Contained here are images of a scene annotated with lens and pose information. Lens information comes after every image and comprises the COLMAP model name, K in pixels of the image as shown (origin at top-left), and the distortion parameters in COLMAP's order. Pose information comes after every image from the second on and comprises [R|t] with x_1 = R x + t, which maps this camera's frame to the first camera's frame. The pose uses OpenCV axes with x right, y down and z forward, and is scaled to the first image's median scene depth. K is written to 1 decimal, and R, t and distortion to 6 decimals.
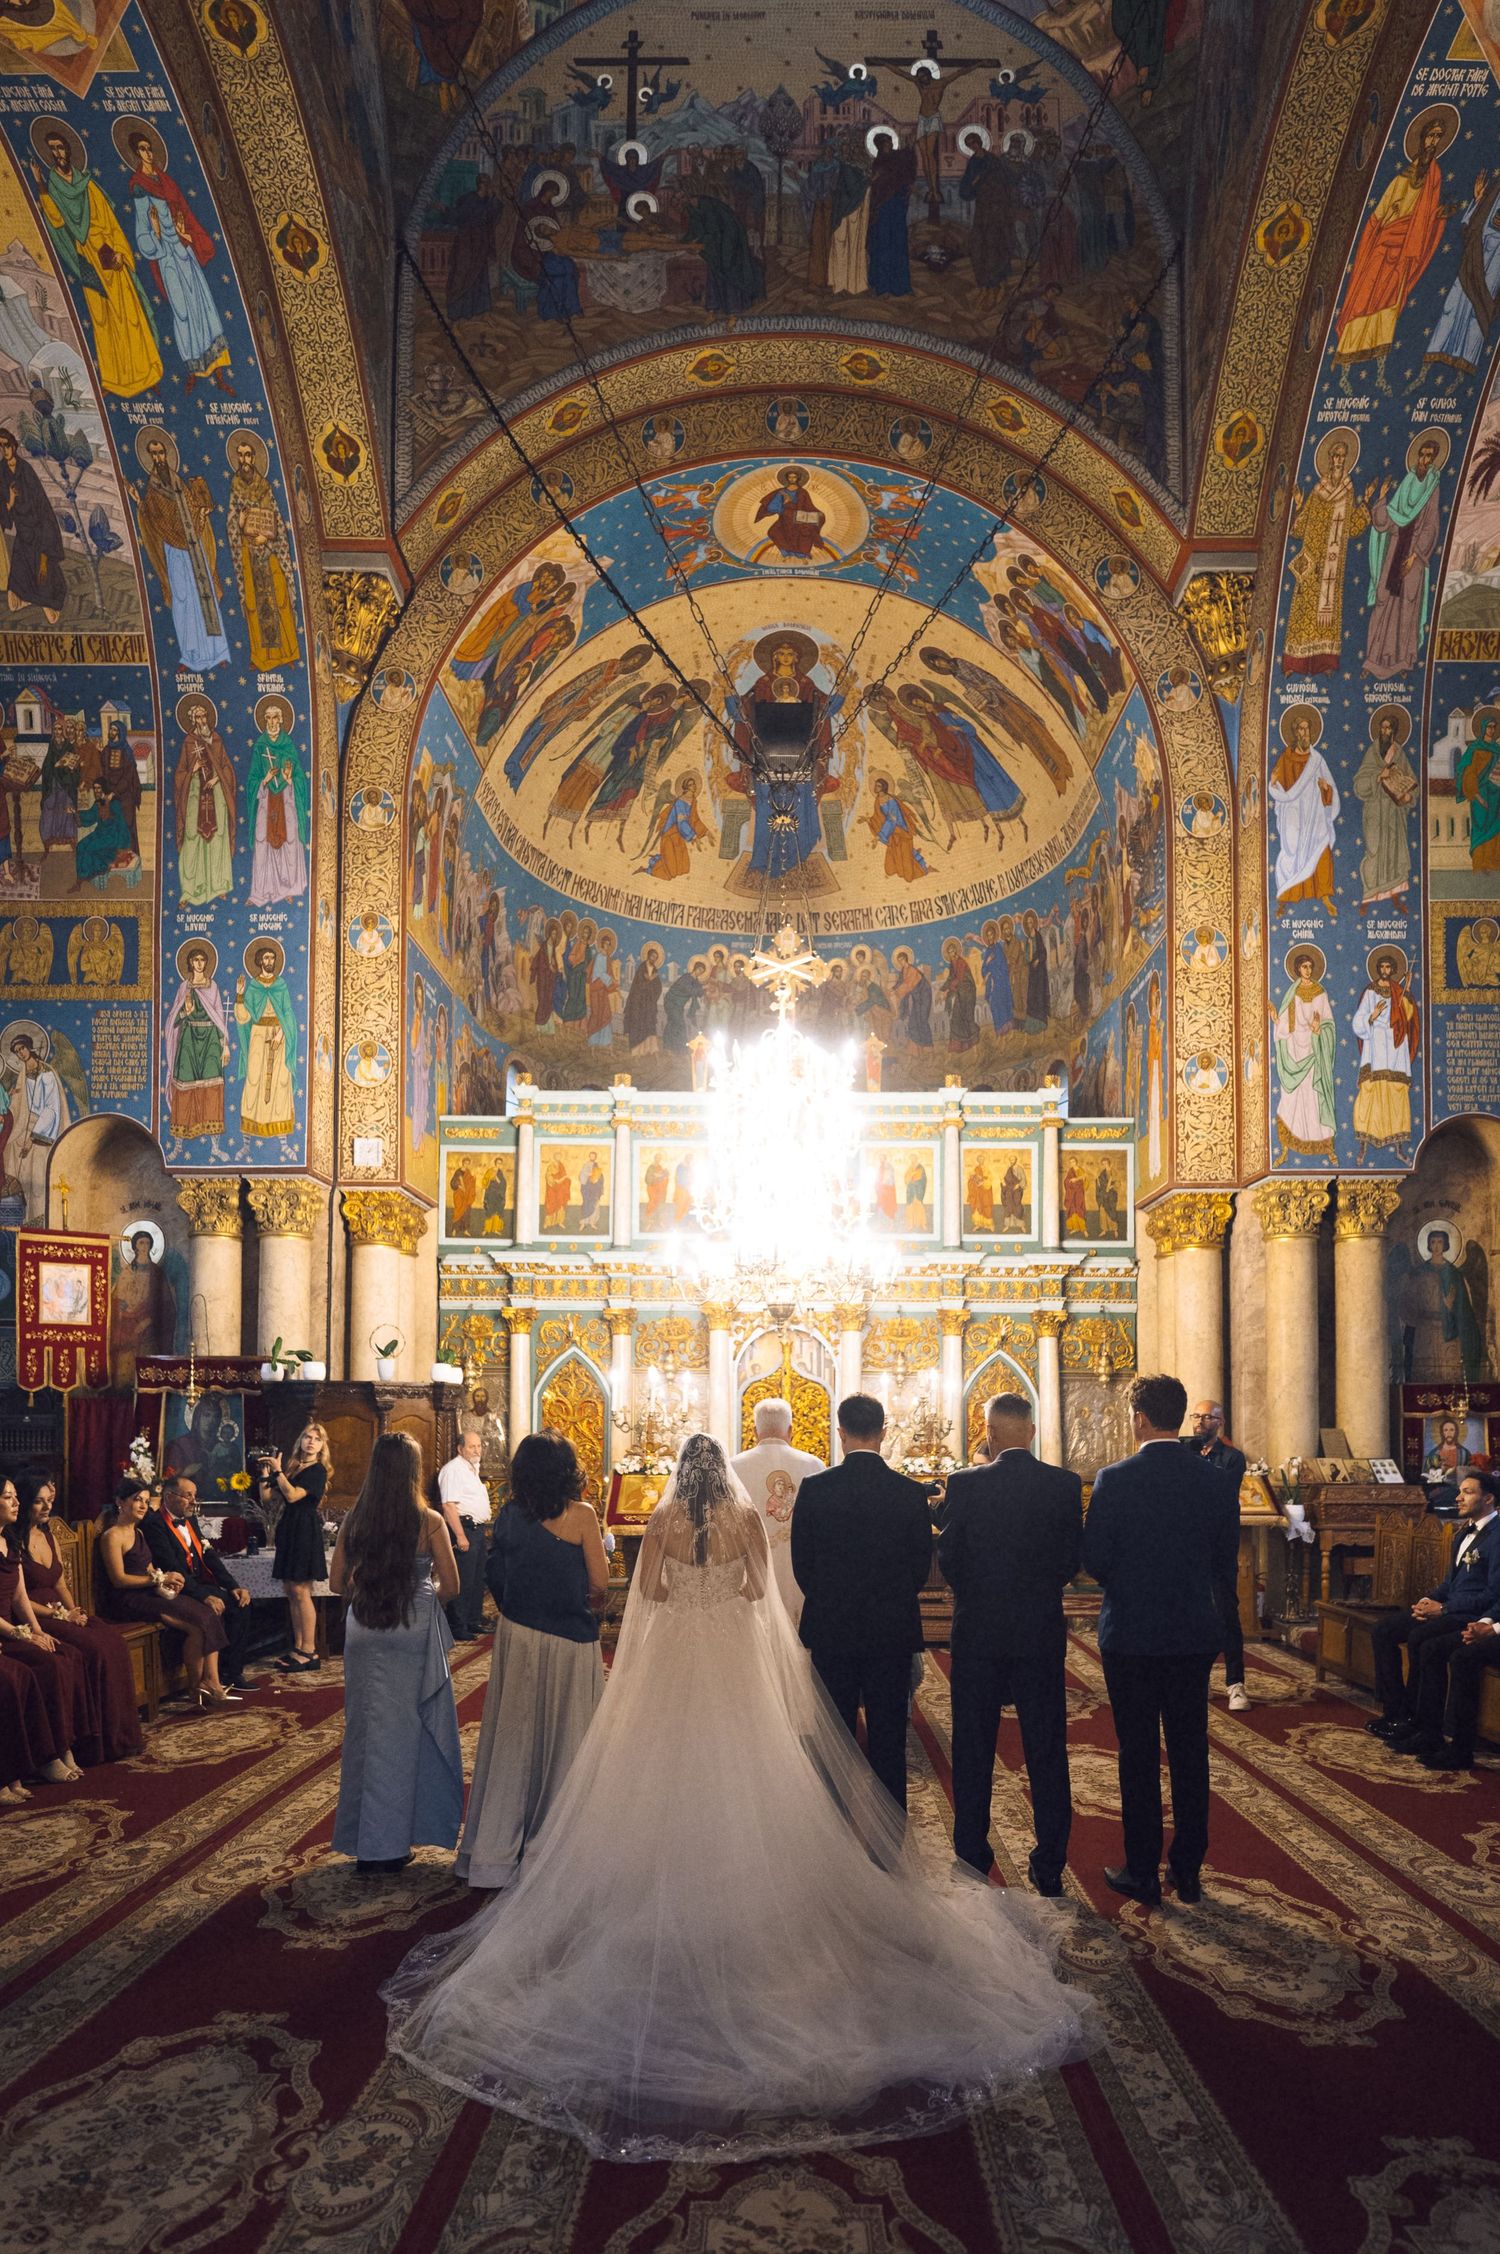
lens RADIAL K [[1381.8, 0, 754.7], [0, 1381.8, 1400.5], [0, 0, 1]] dist [-0.002363, 0.001623]
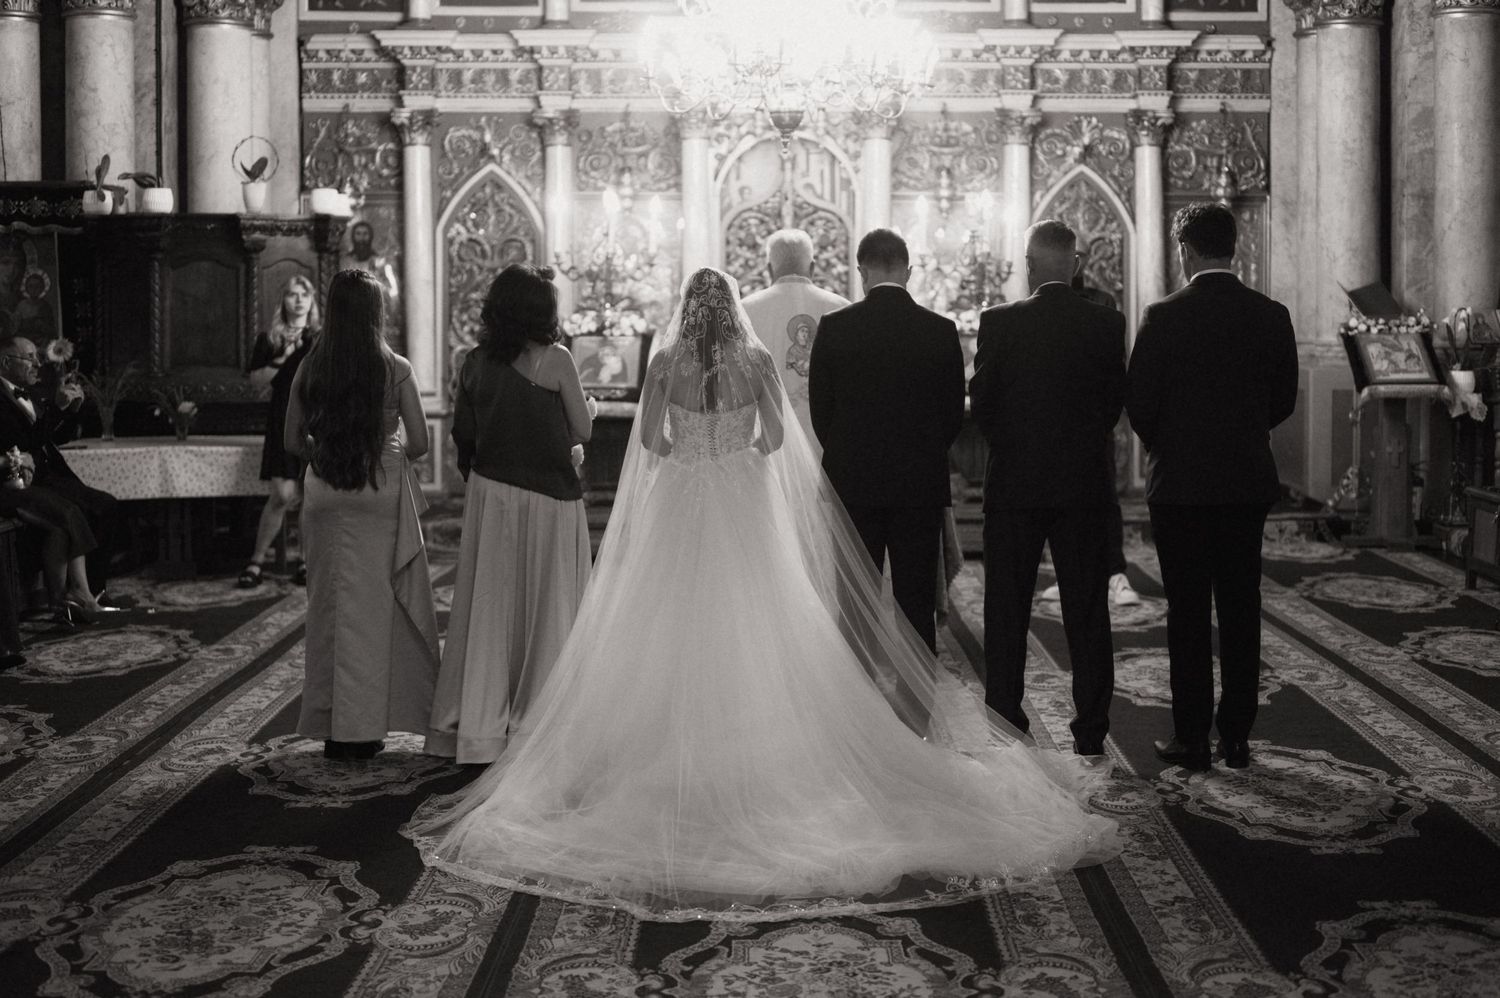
lens RADIAL K [[2222.4, 0, 755.9], [0, 2222.4, 492.3], [0, 0, 1]] dist [-0.045054, 0.000000]
pose [[0.999870, -0.008430, 0.013748, -0.012912], [0.006835, 0.993664, 0.112186, 0.003075], [-0.014607, -0.112078, 0.993592, -0.200881]]
